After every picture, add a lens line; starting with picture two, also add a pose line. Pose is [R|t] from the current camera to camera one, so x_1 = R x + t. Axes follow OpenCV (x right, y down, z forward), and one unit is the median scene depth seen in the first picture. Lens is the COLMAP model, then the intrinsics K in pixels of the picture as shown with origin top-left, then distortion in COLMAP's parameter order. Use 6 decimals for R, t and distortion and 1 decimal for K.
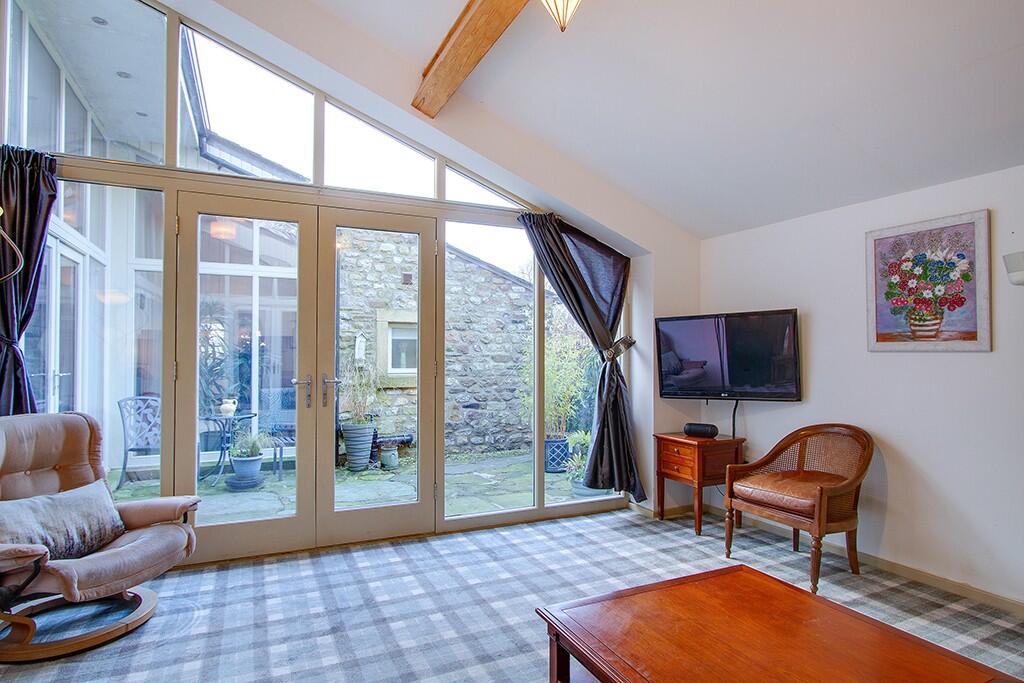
lens RADIAL K [[561.3, 0, 511.5], [0, 561.3, 344.8], [0, 0, 1]] dist [-0.002499, -0.000579]
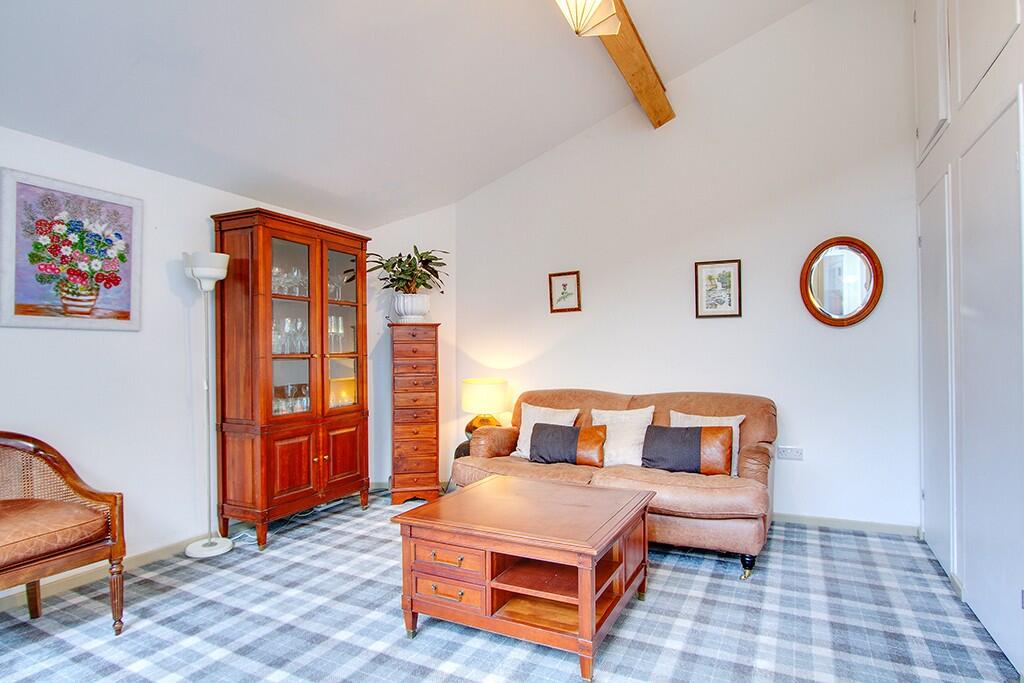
lens RADIAL K [[561.3, 0, 512.0], [0, 561.3, 342.7], [0, 0, 1]] dist [-0.002499, -0.000579]
pose [[-0.618265, 0.012224, 0.785874, -0.405940], [-0.010680, 0.999656, -0.023951, 0.048259], [-0.785897, -0.023201, -0.617922, 1.012124]]
